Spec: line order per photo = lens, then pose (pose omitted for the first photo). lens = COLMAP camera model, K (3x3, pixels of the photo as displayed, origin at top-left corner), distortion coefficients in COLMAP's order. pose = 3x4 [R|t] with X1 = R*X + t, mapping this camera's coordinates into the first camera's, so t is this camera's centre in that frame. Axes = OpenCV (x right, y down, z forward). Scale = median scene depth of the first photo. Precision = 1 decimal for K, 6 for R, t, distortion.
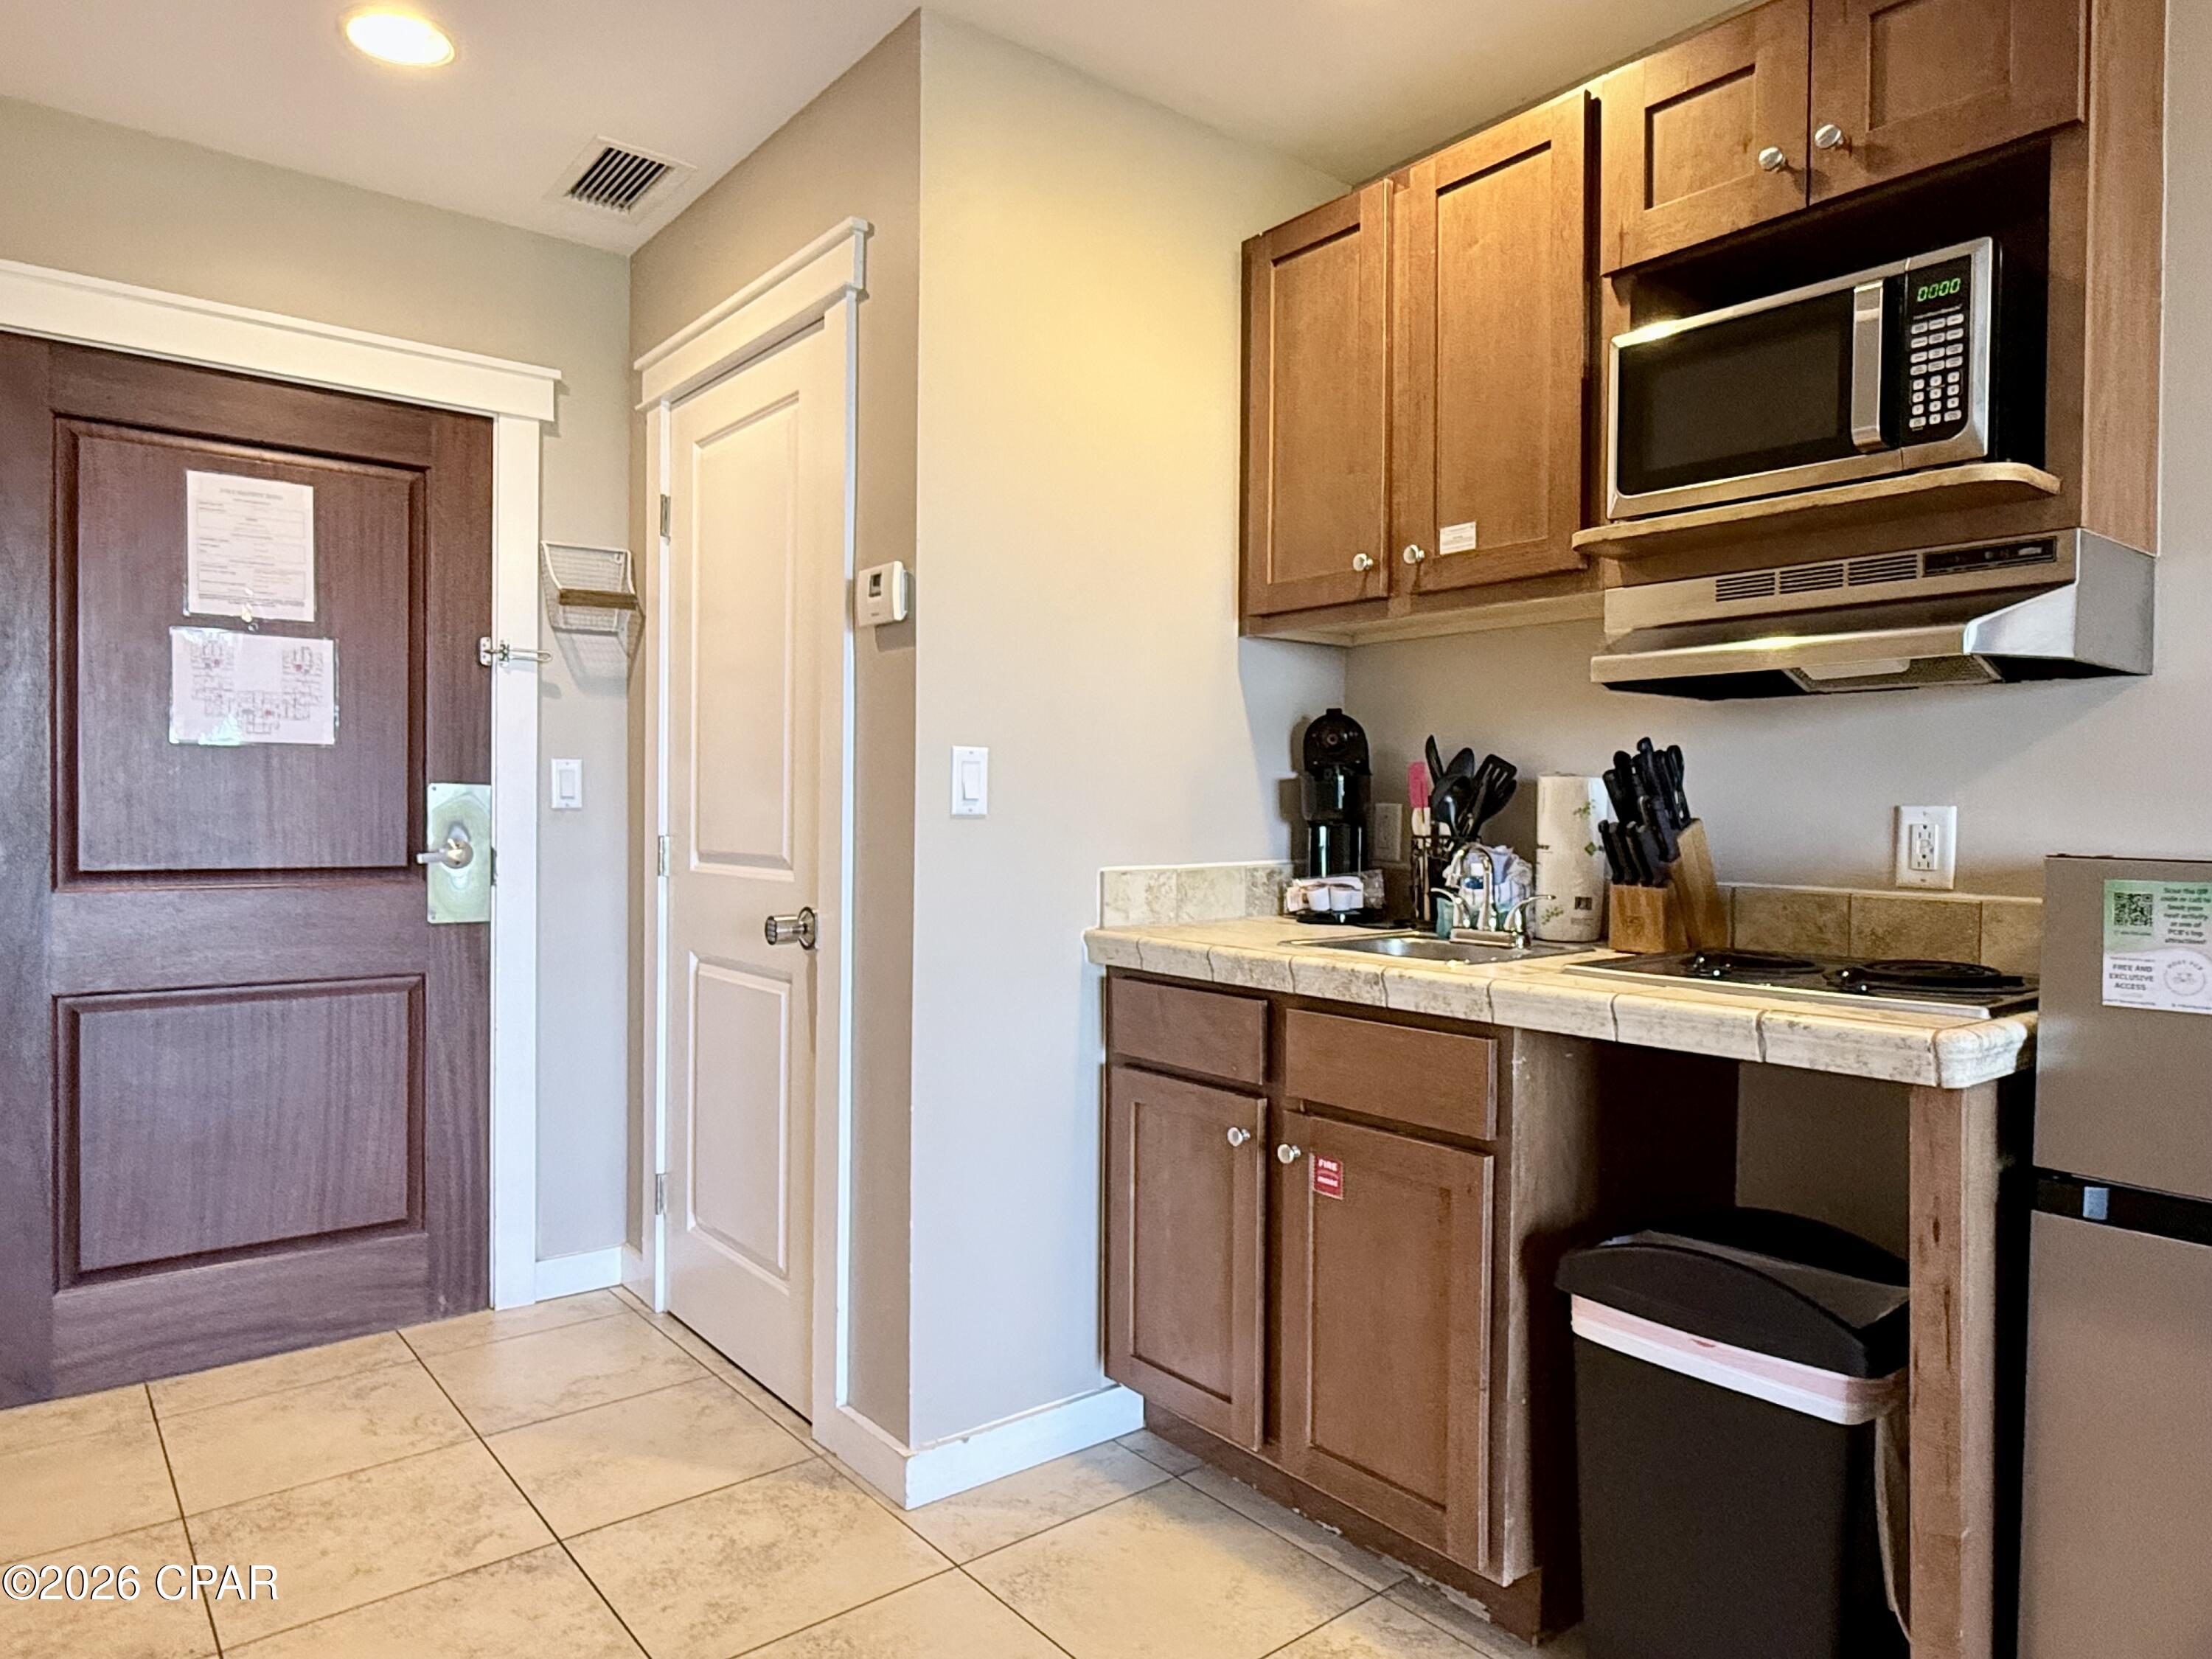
lens RADIAL K [[1373.0, 0, 1114.0], [0, 1373.0, 835.3], [0, 0, 1]] dist [-0.002421, 0.001856]
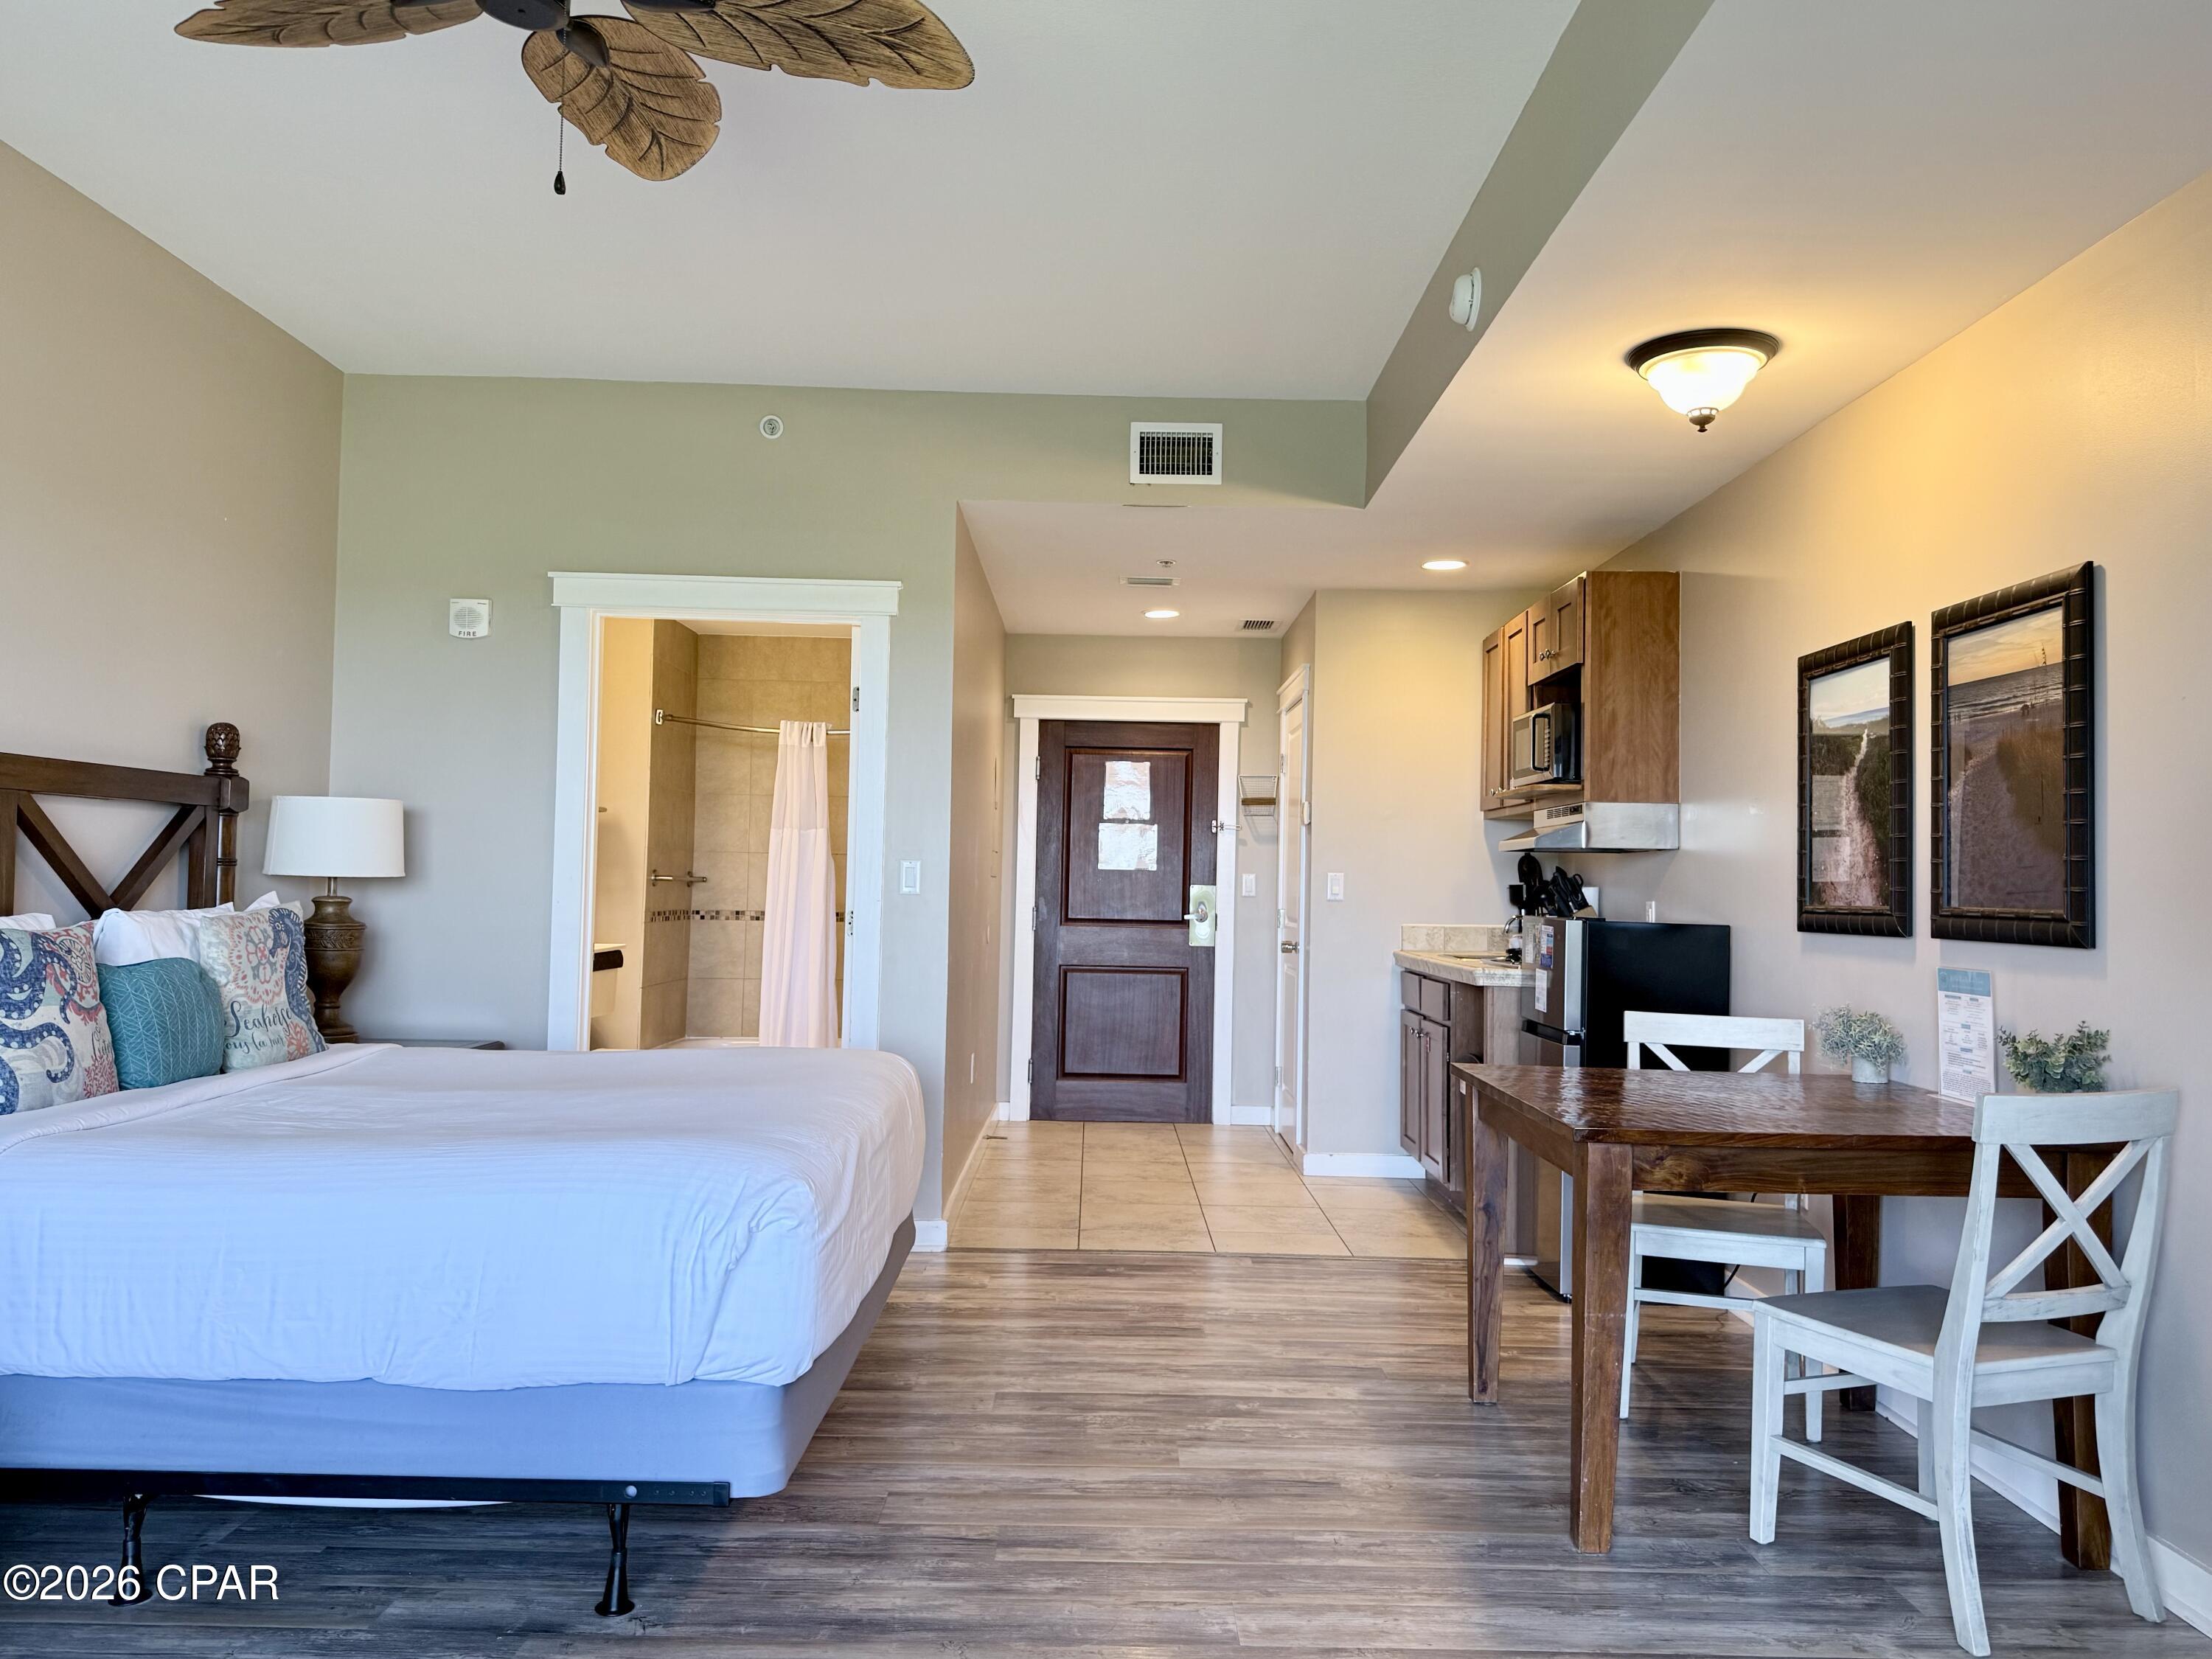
lens RADIAL K [[1594.2, 0, 1109.6], [0, 1594.2, 814.9], [0, 0, 1]] dist [0.045613, -0.072618]
pose [[0.778279, -0.021327, -0.627556, 1.373389], [-0.025923, 0.997480, -0.066048, 0.031938], [0.627383, 0.067672, 0.775765, -1.491450]]
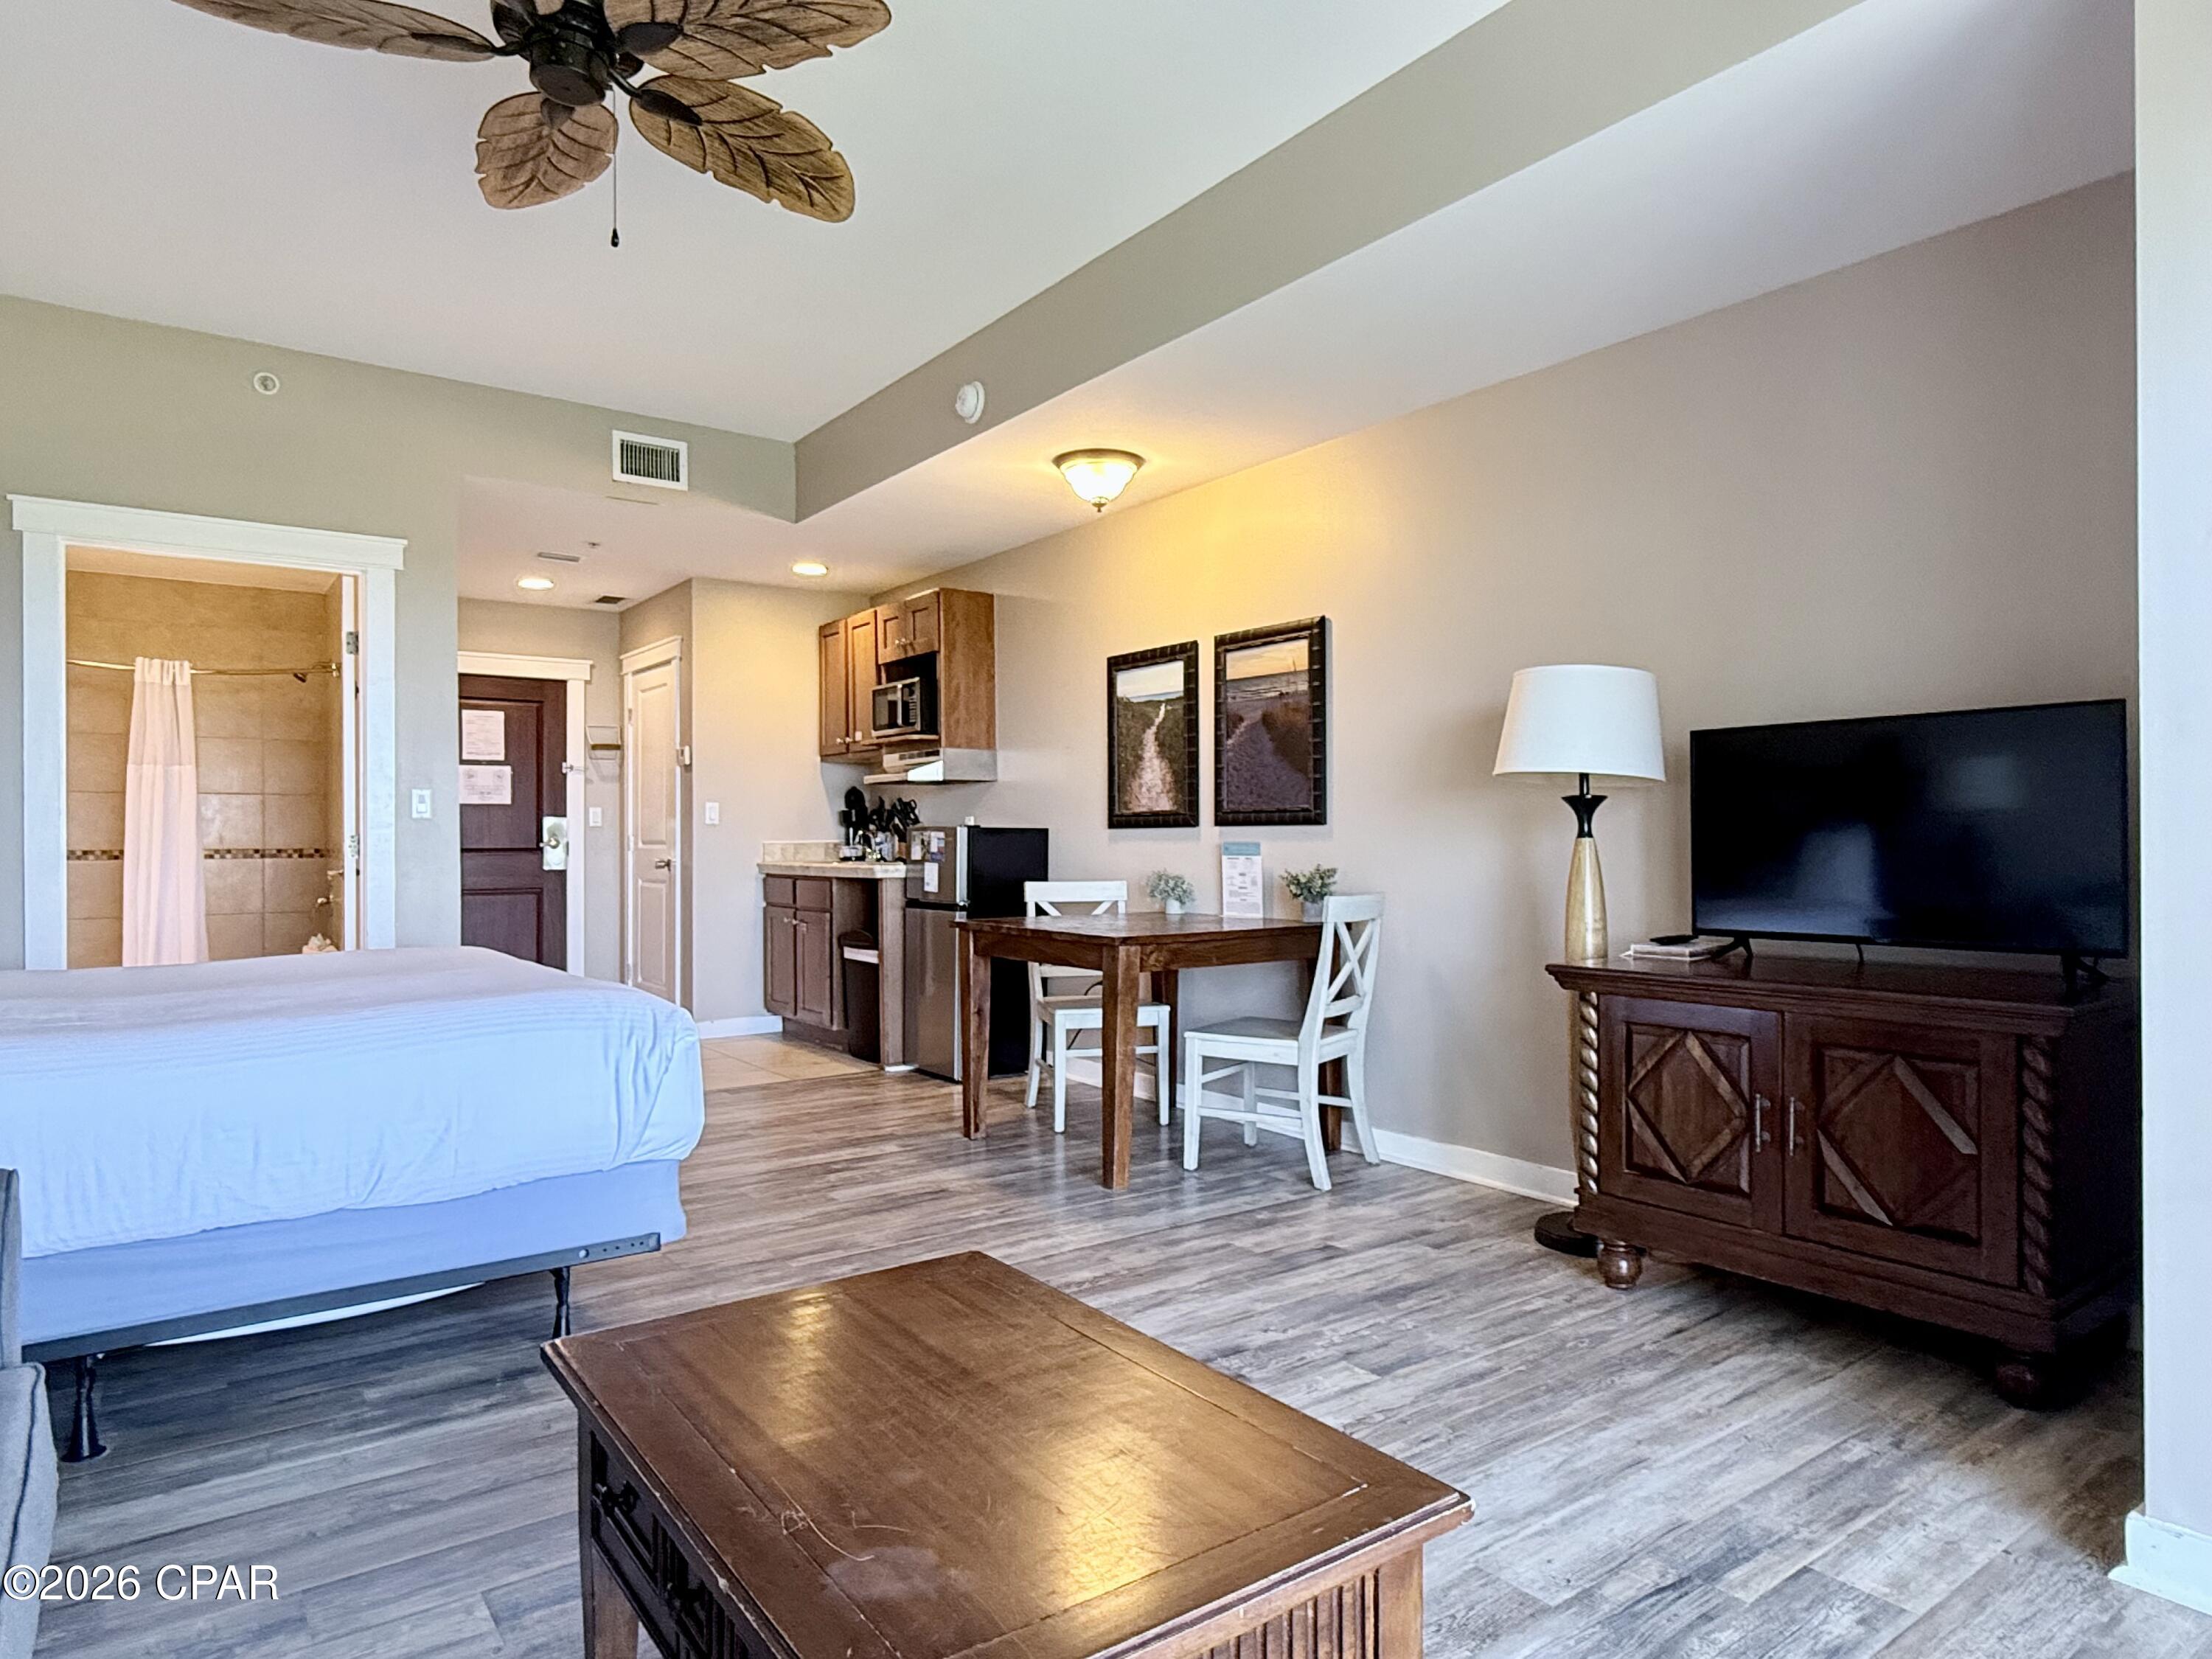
lens RADIAL K [[1314.0, 0, 1106.0], [0, 1314.0, 829.5], [0, 0, 1]] dist [0.037555, -0.042547]
pose [[0.998452, -0.013542, -0.053952, 0.955553], [0.012111, 0.999569, -0.026751, 0.089080], [0.054291, 0.026056, 0.998185, -1.968339]]
